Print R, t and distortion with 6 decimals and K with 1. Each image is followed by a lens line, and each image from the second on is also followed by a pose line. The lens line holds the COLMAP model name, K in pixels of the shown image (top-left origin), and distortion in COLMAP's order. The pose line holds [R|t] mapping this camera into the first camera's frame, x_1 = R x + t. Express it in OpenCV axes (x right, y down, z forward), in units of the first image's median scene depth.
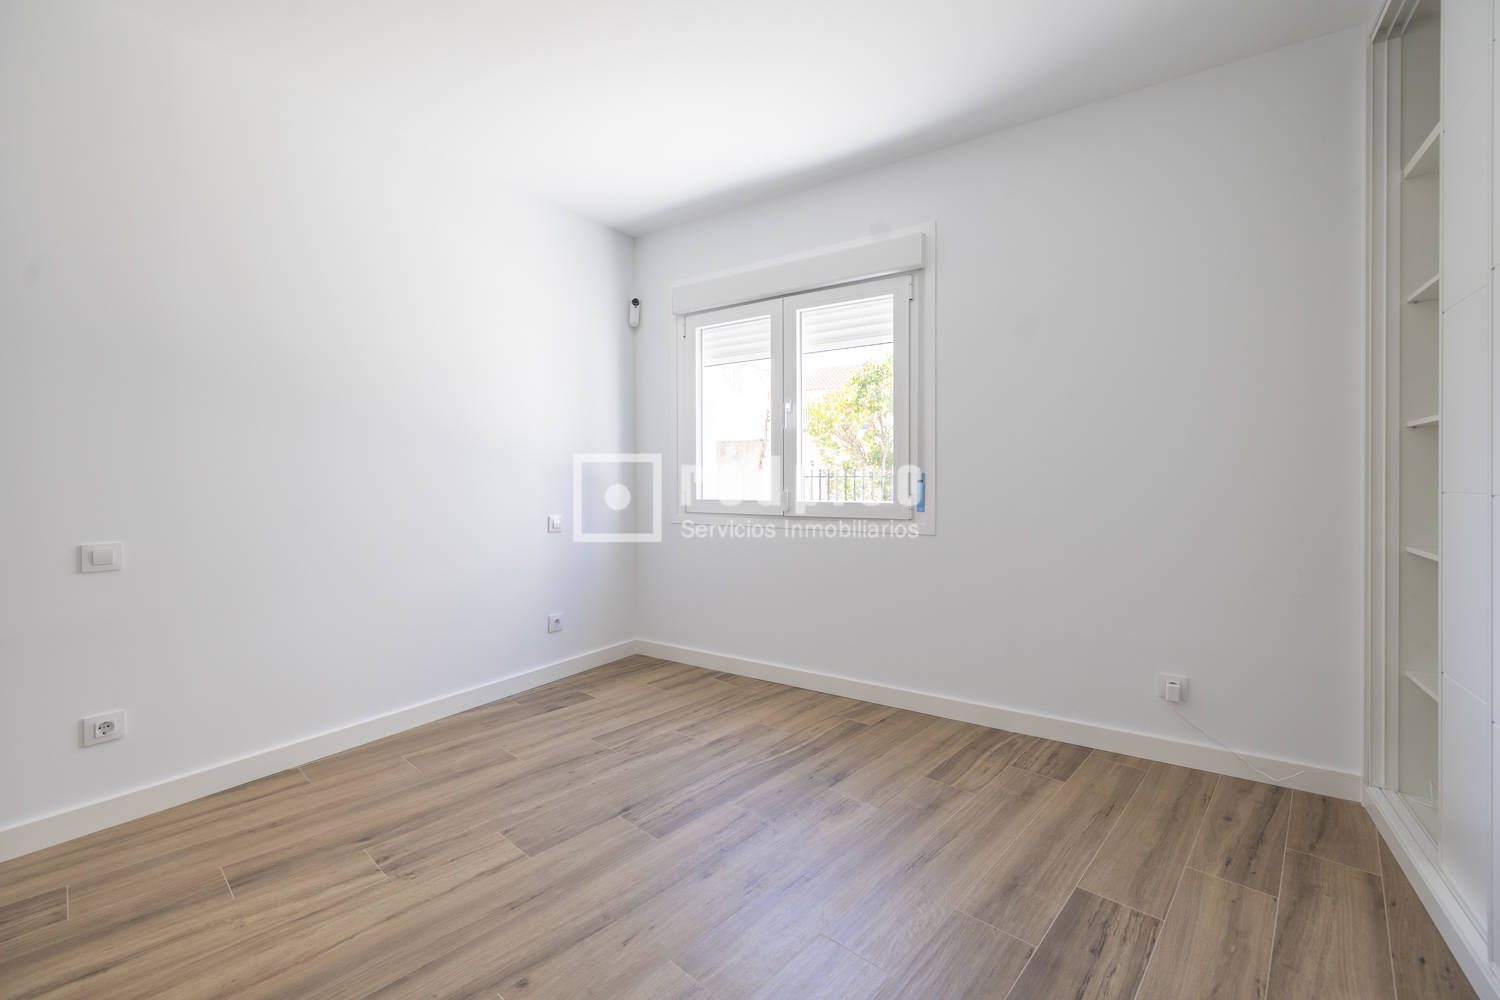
lens RADIAL K [[647.6, 0, 756.8], [0, 647.6, 489.0], [0, 0, 1]] dist [-0.000415, 0.001038]
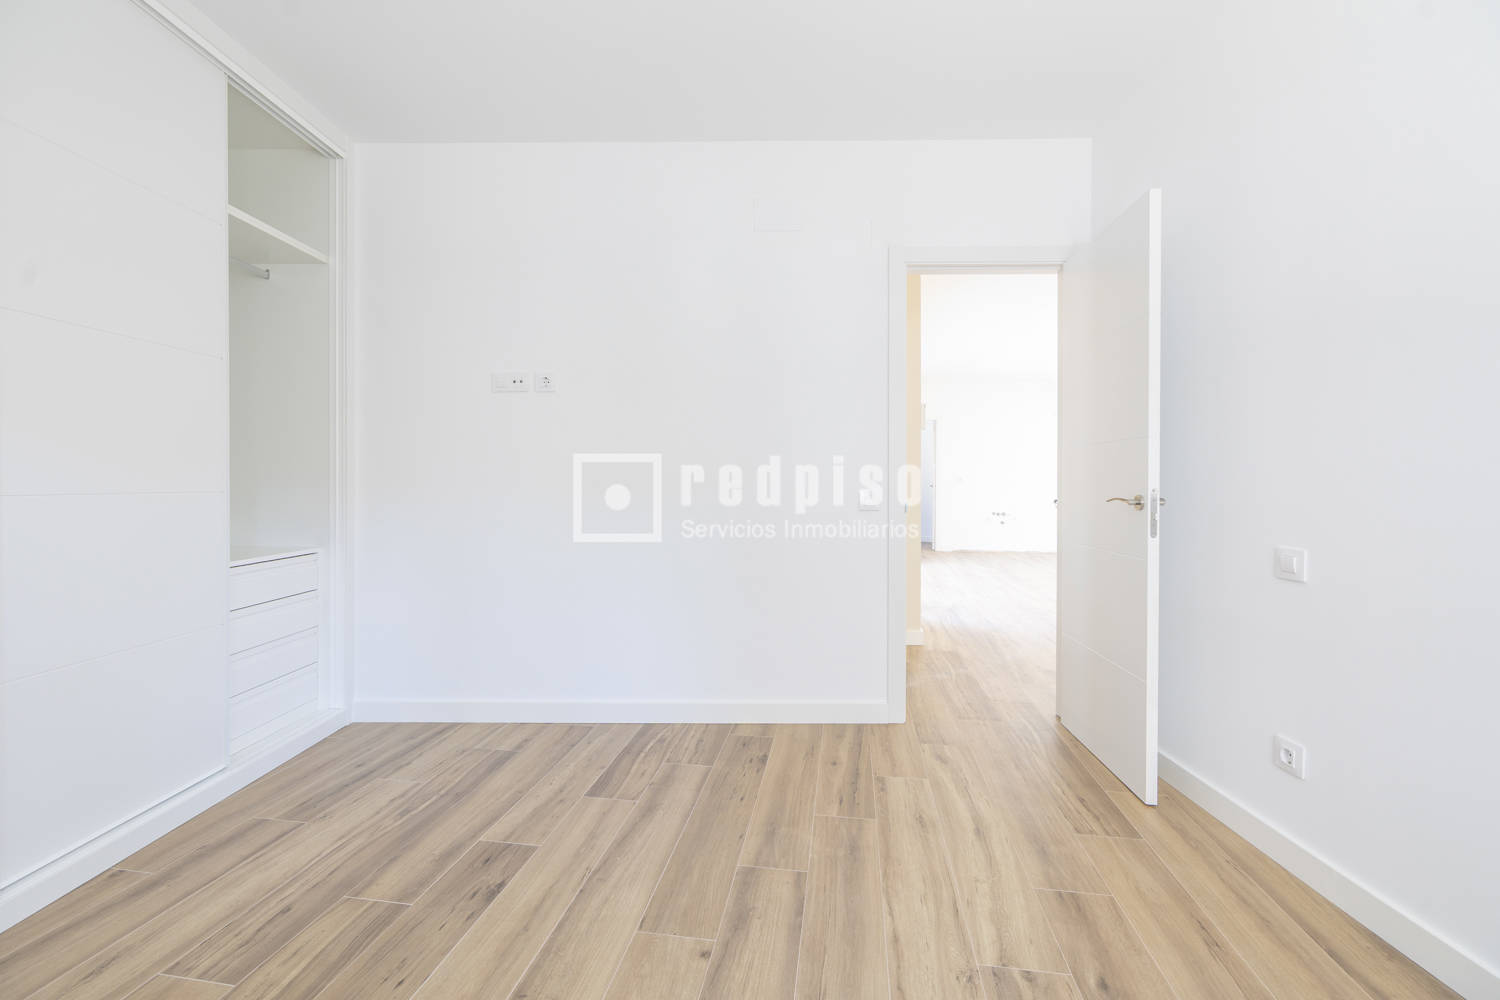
lens RADIAL K [[647.6, 0, 745.9], [0, 647.6, 490.1], [0, 0, 1]] dist [-0.000415, 0.001038]
pose [[-0.846116, 0.012499, -0.532853, 0.083884], [-0.005264, 0.999480, 0.031804, -0.019704], [0.532974, 0.029715, -0.845610, 1.150806]]
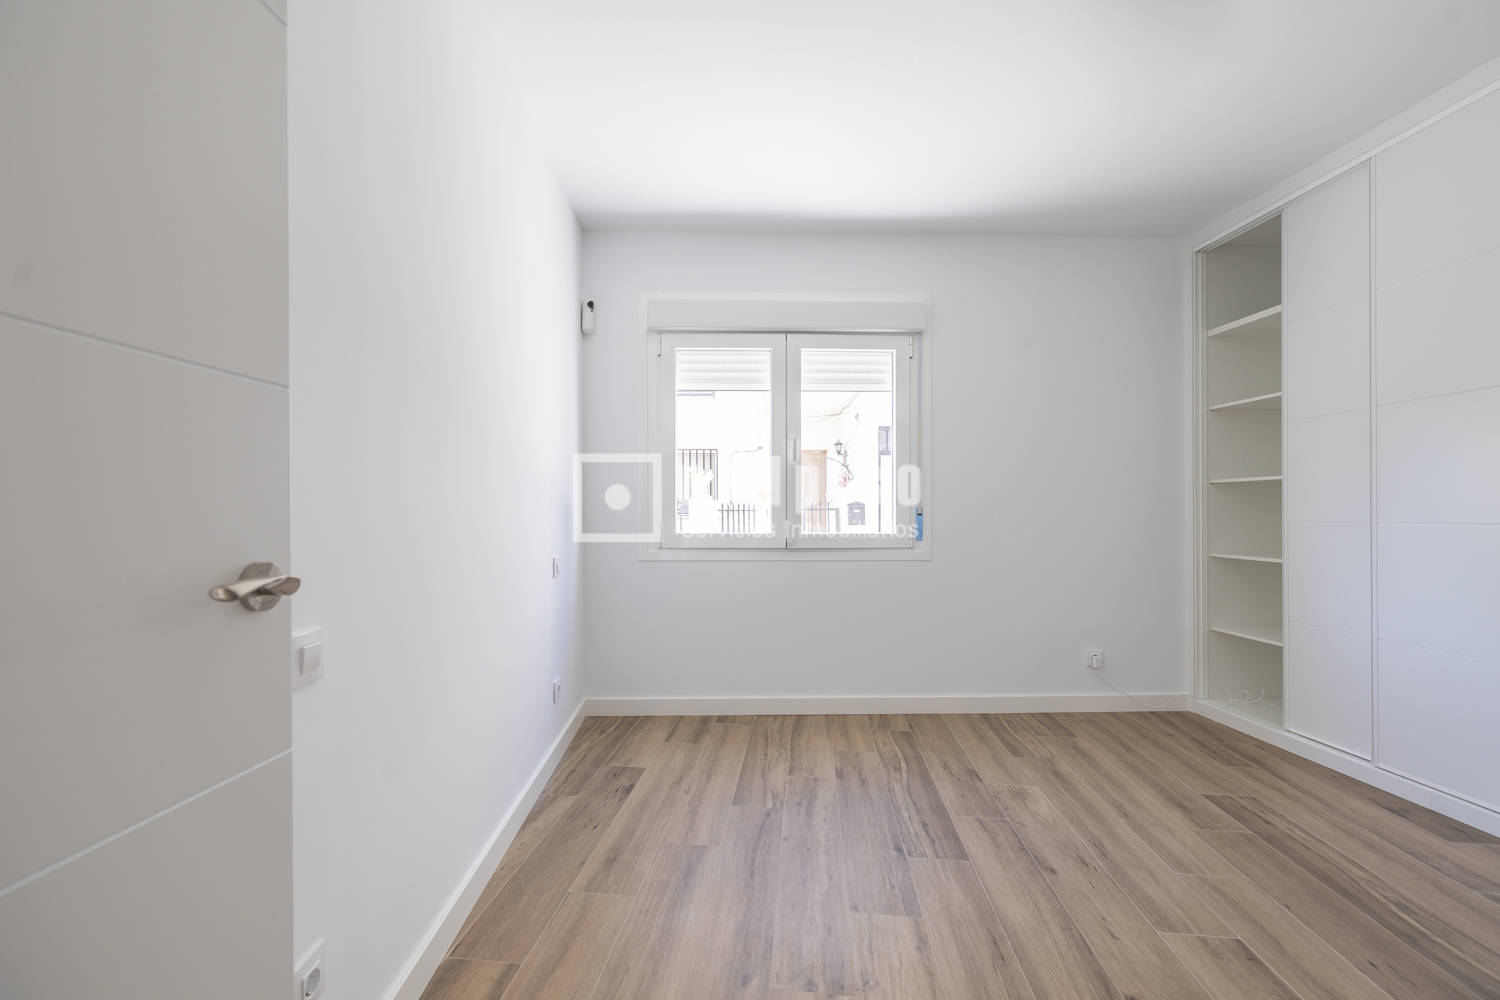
lens RADIAL K [[647.6, 0, 744.2], [0, 647.6, 517.9], [0, 0, 1]] dist [-0.000415, 0.001038]
pose [[0.808358, -0.002085, 0.588687, -0.882919], [0.006326, 0.999967, -0.005145, -0.001932], [-0.588657, 0.007883, 0.808345, 0.315259]]
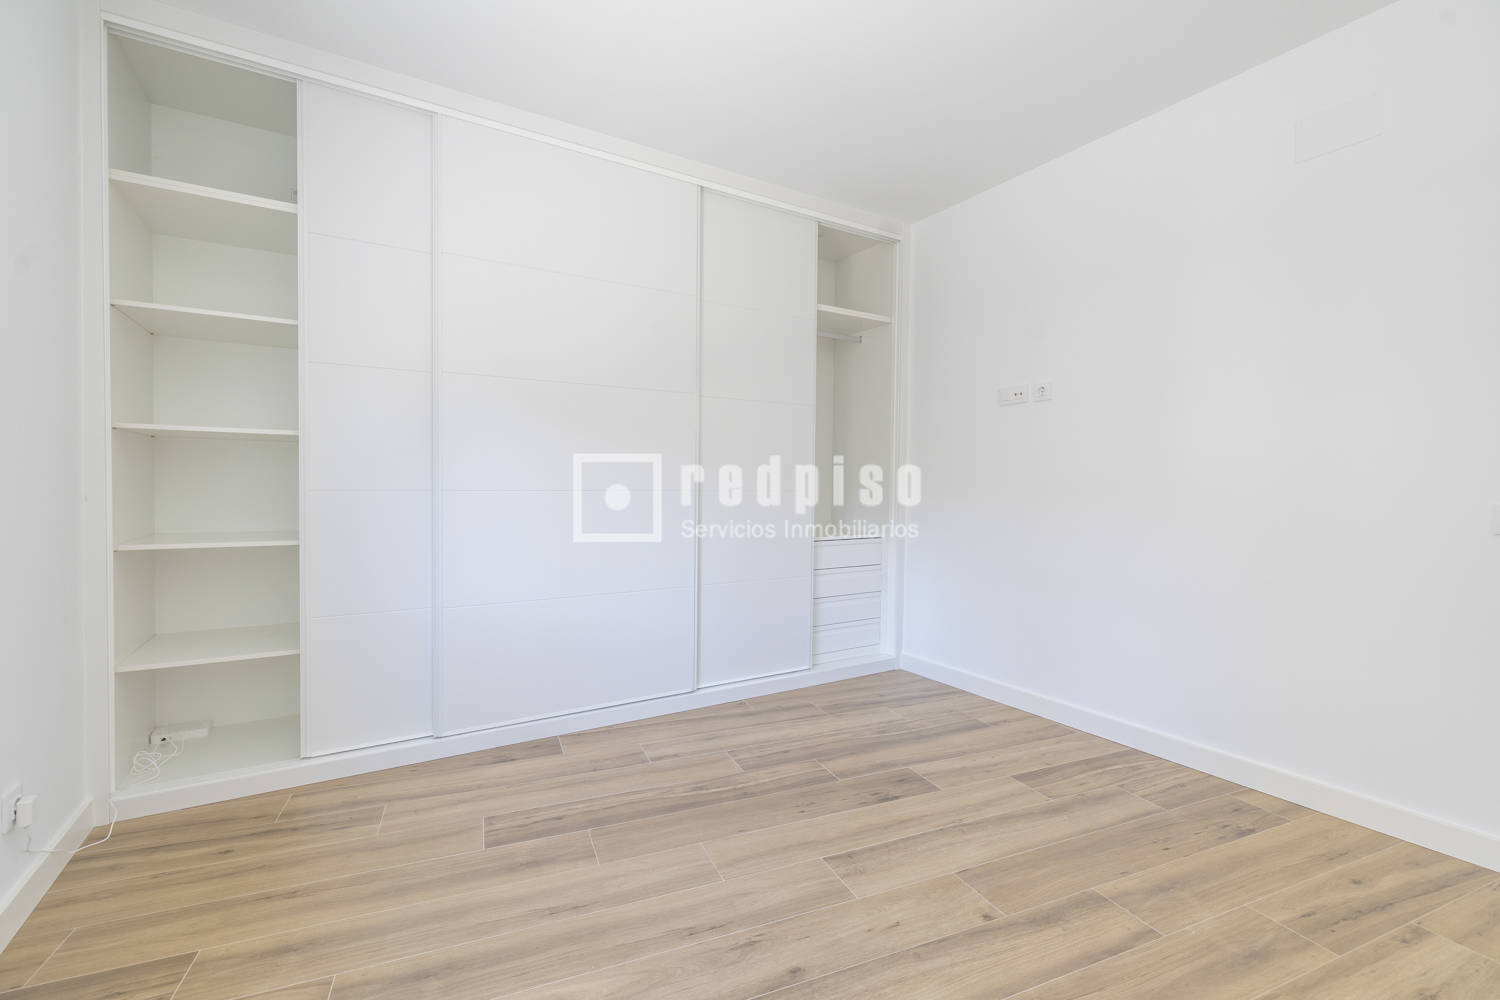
lens RADIAL K [[647.6, 0, 742.3], [0, 647.6, 482.4], [0, 0, 1]] dist [-0.000415, 0.001038]
pose [[-0.900264, -0.005600, 0.435309, -0.281569], [-0.000584, 0.999932, 0.011656, -0.016688], [-0.435344, 0.010239, -0.900206, 1.339800]]
